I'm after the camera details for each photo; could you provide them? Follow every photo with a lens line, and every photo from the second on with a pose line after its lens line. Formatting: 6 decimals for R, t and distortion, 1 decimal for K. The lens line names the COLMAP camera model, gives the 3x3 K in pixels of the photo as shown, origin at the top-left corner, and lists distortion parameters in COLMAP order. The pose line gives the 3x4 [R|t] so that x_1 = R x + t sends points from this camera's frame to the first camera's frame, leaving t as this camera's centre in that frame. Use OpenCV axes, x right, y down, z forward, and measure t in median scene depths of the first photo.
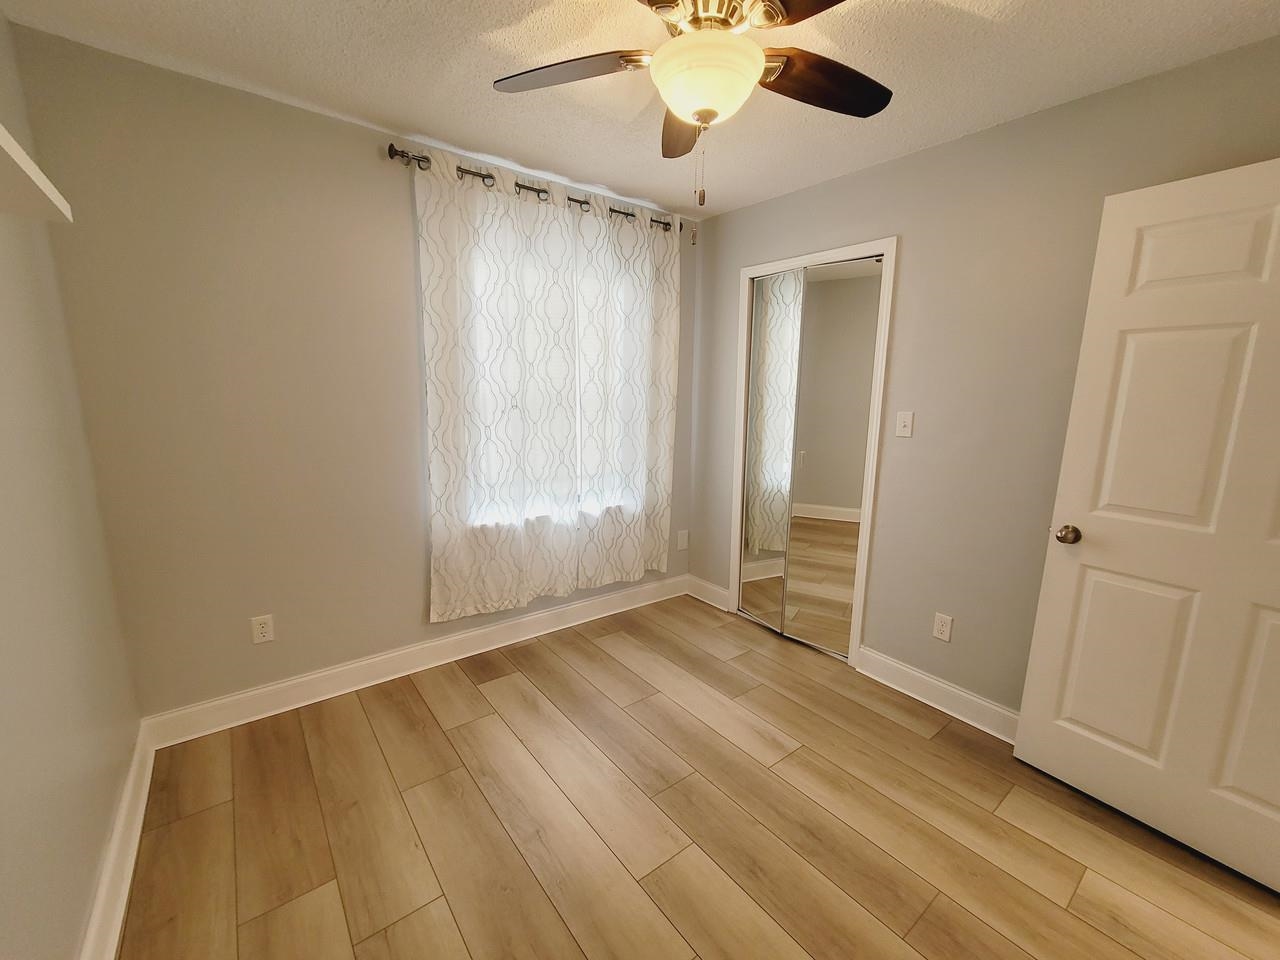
lens RADIAL K [[523.3, 0, 639.8], [0, 523.3, 483.1], [0, 0, 1]] dist [-0.004758, 0.000472]
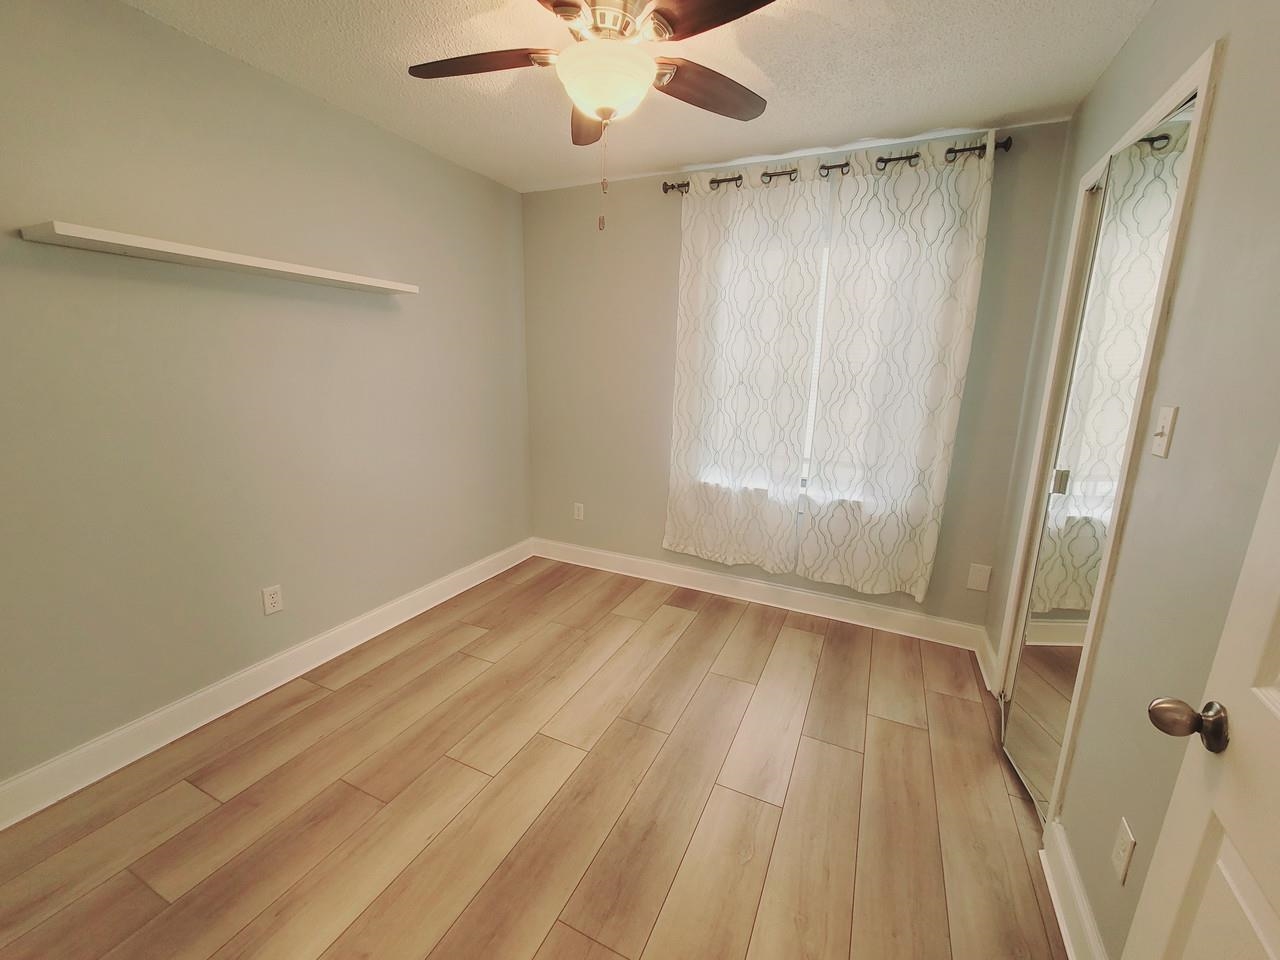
lens RADIAL K [[523.3, 0, 639.8], [0, 523.3, 483.1], [0, 0, 1]] dist [-0.004758, 0.000472]
pose [[0.452692, 0.187490, -0.871733, 0.656758], [-0.177631, 0.977010, 0.117889, -0.030832], [0.873795, 0.101480, 0.475589, 0.305369]]
